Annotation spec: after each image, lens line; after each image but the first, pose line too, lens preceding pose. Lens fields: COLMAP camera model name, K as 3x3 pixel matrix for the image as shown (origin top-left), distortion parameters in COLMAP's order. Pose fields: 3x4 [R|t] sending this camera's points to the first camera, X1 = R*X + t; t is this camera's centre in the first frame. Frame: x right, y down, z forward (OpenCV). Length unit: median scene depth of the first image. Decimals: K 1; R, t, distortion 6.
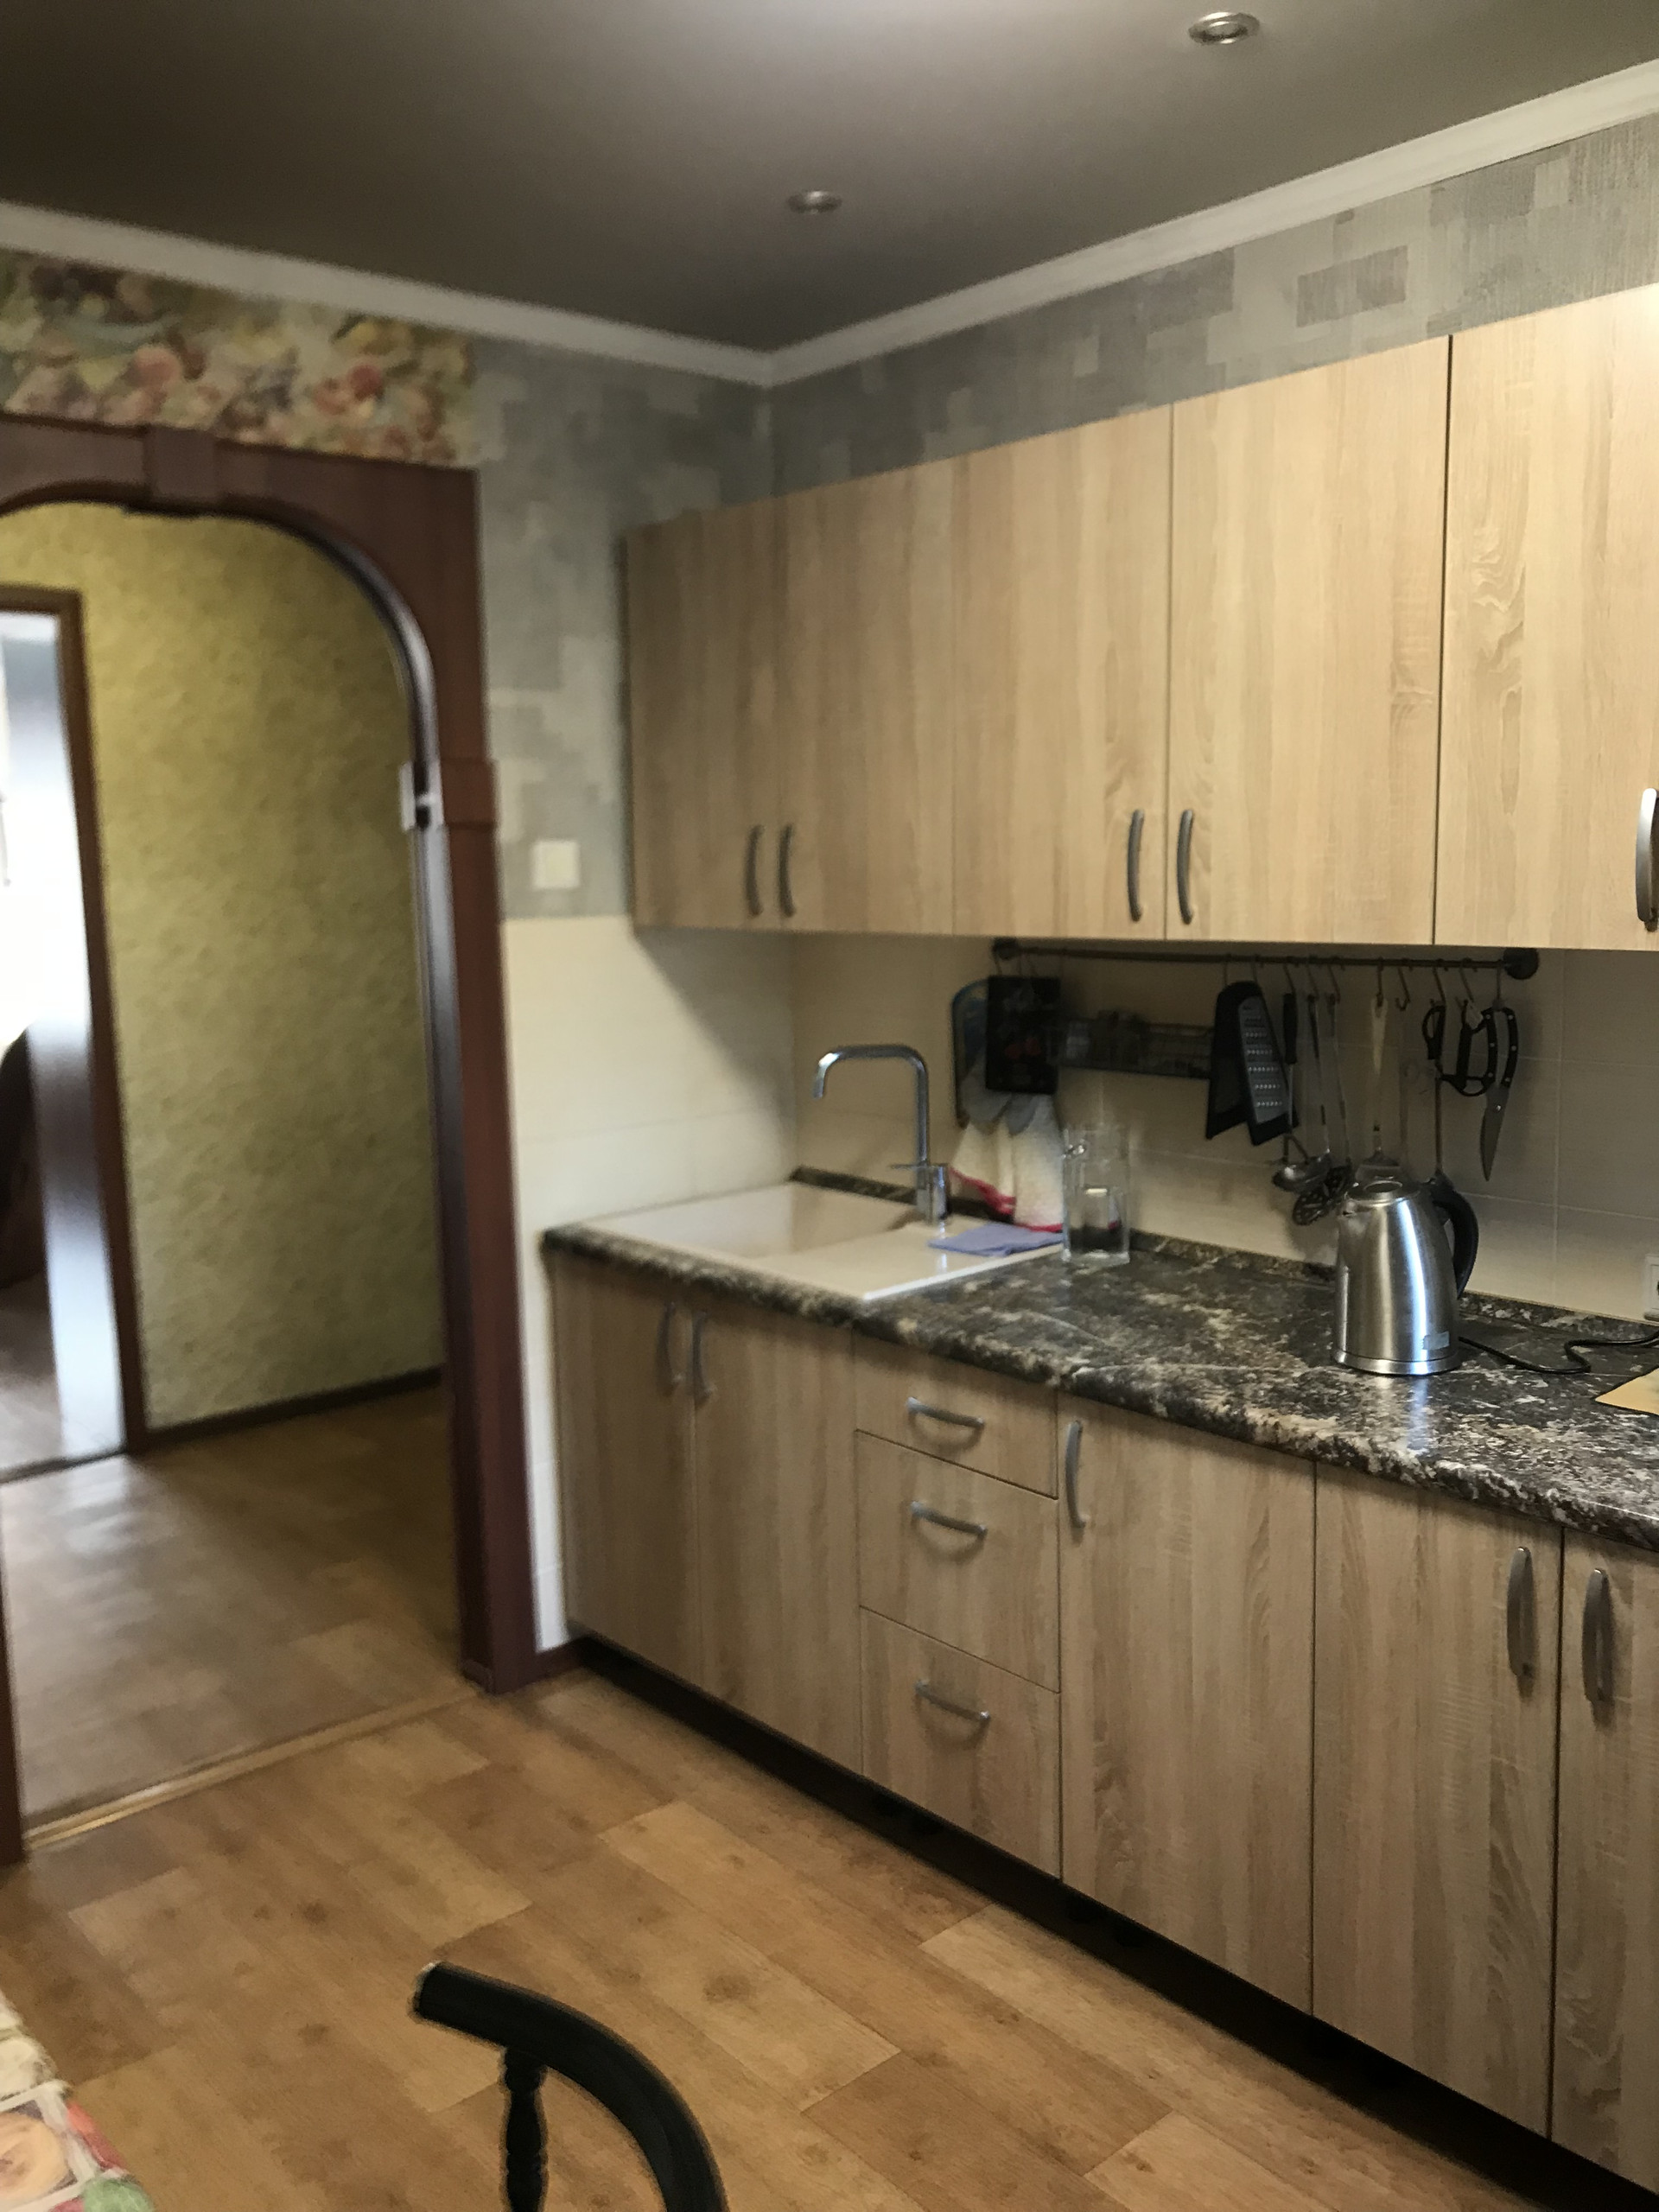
lens RADIAL K [[1822.4, 0, 835.9], [0, 1822.4, 1090.6], [0, 0, 1]] dist [0.014894, -0.018181]
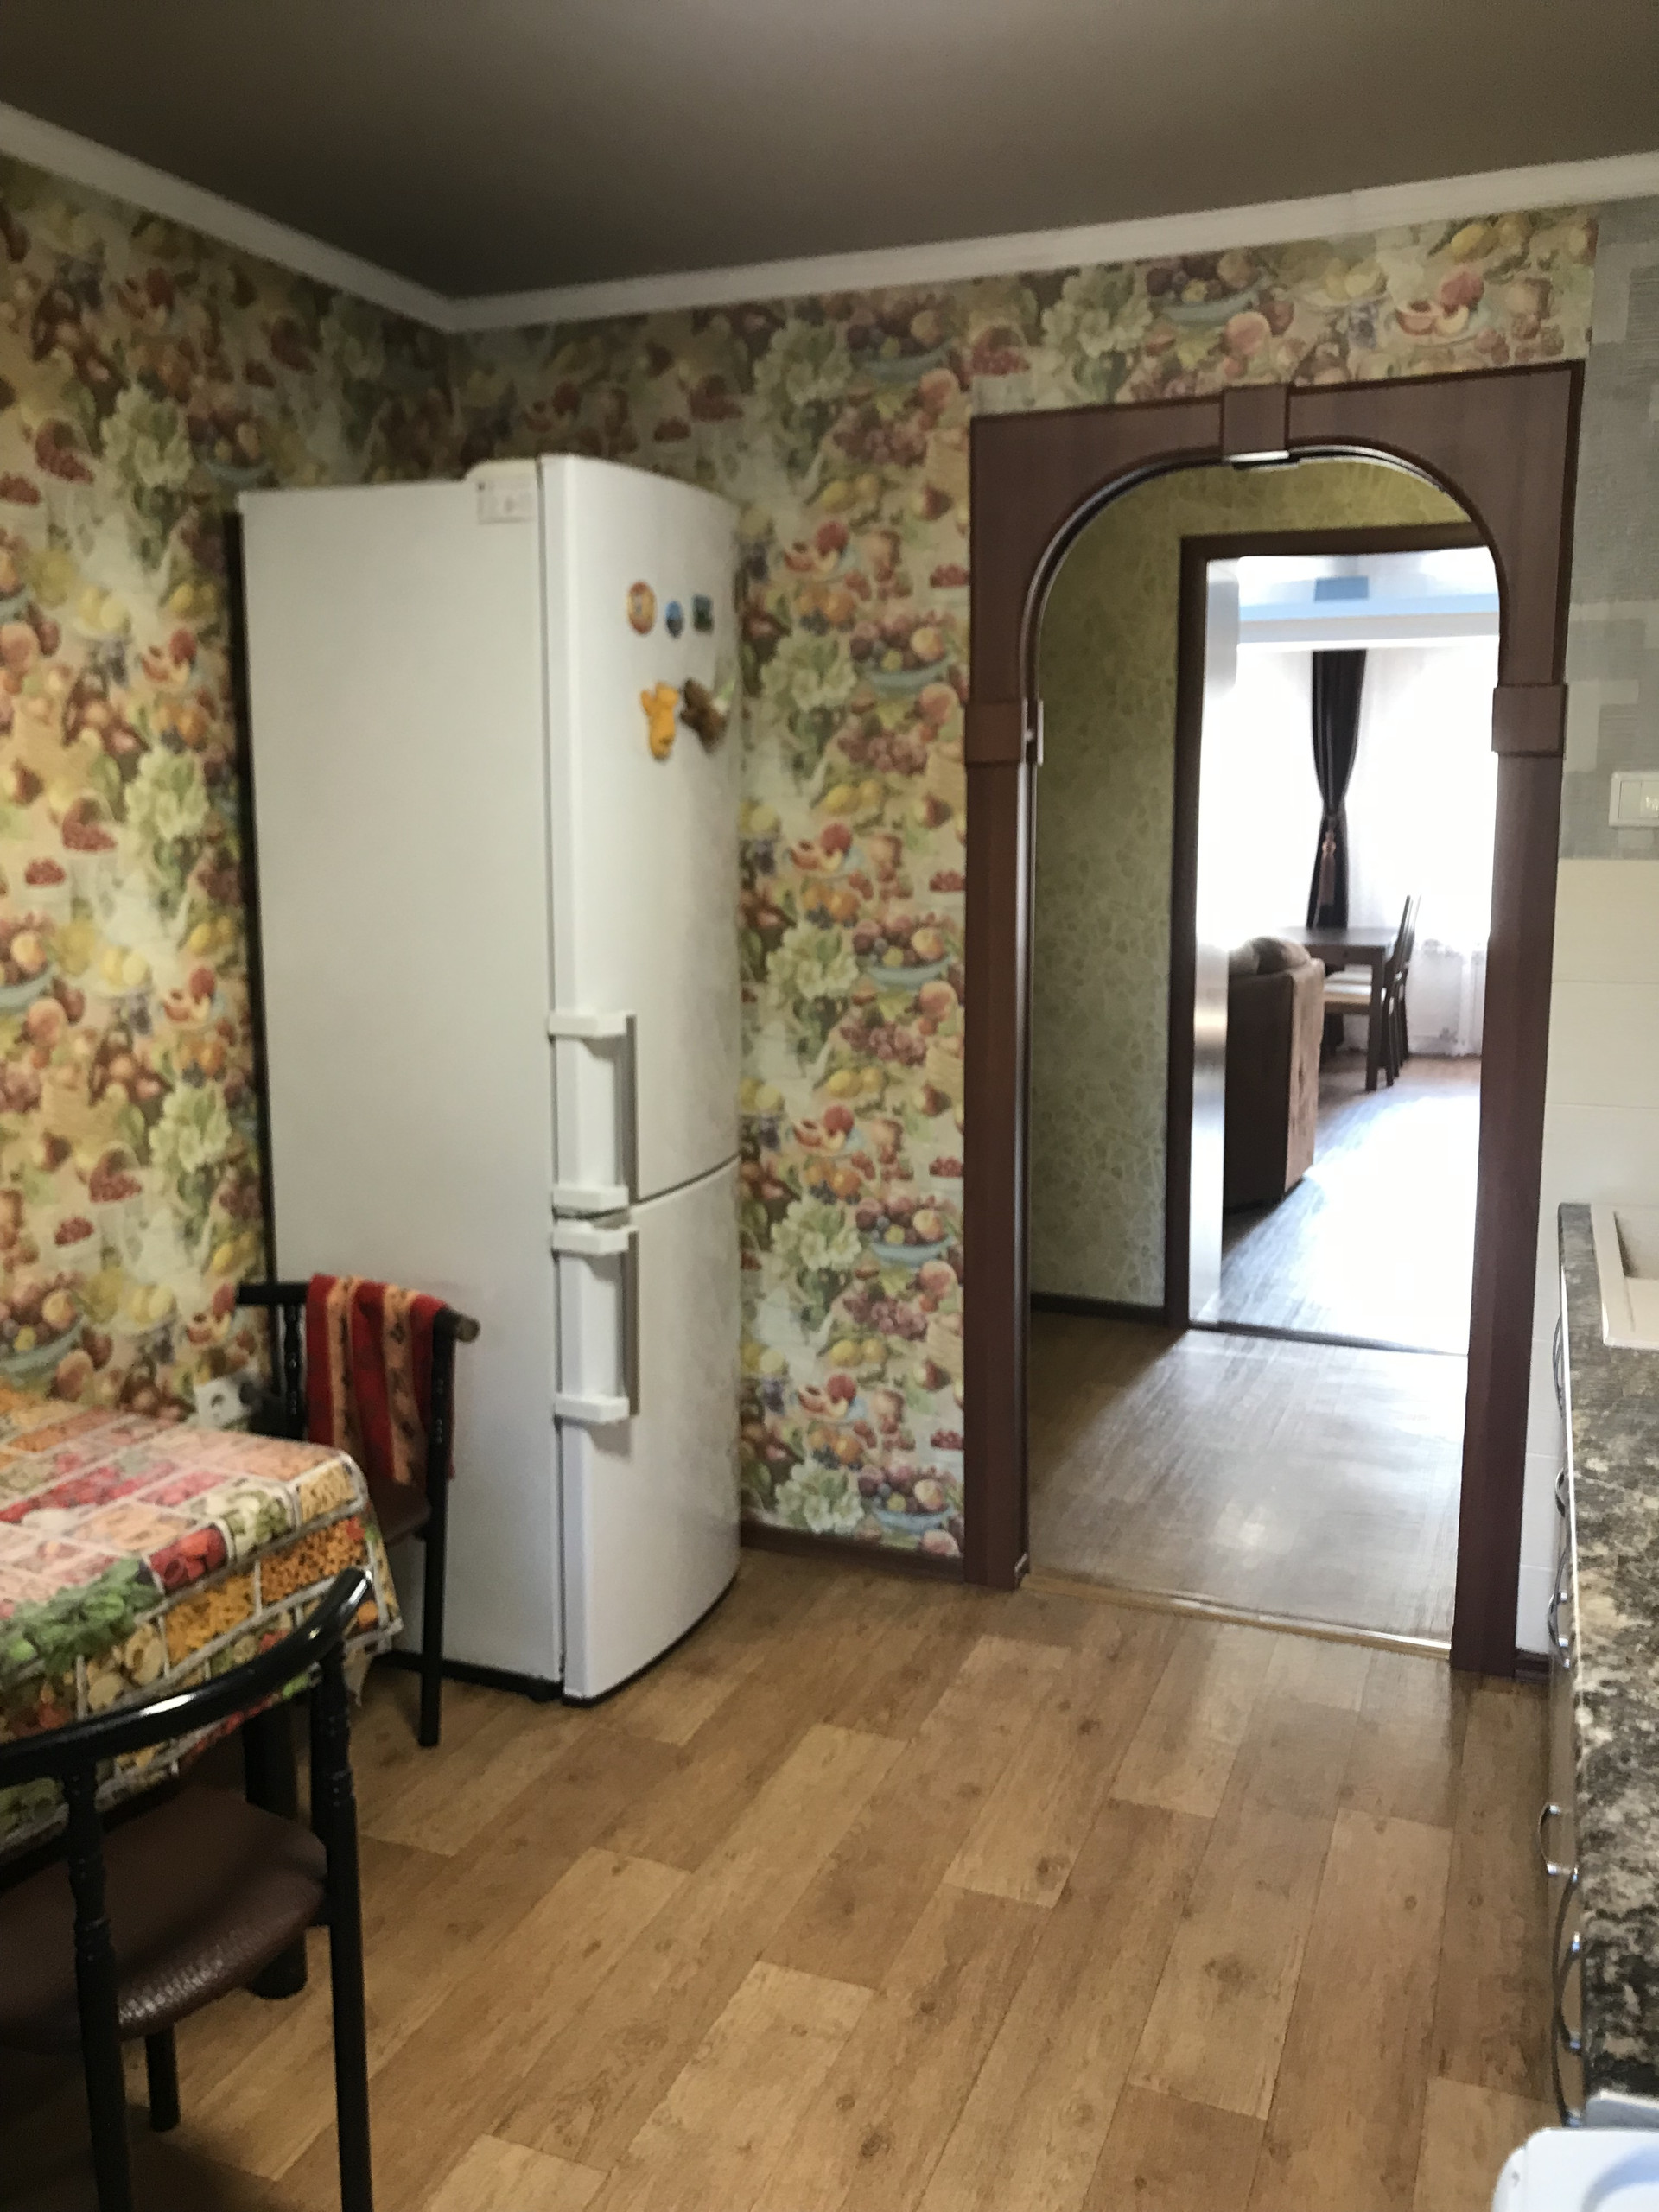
lens RADIAL K [[1822.4, 0, 845.2], [0, 1822.4, 1093.8], [0, 0, 1]] dist [0.014894, -0.018181]
pose [[0.451863, 0.161097, -0.877421, 0.592268], [-0.119130, 0.985647, 0.119616, -0.054824], [0.884097, 0.050477, 0.464568, 0.331778]]
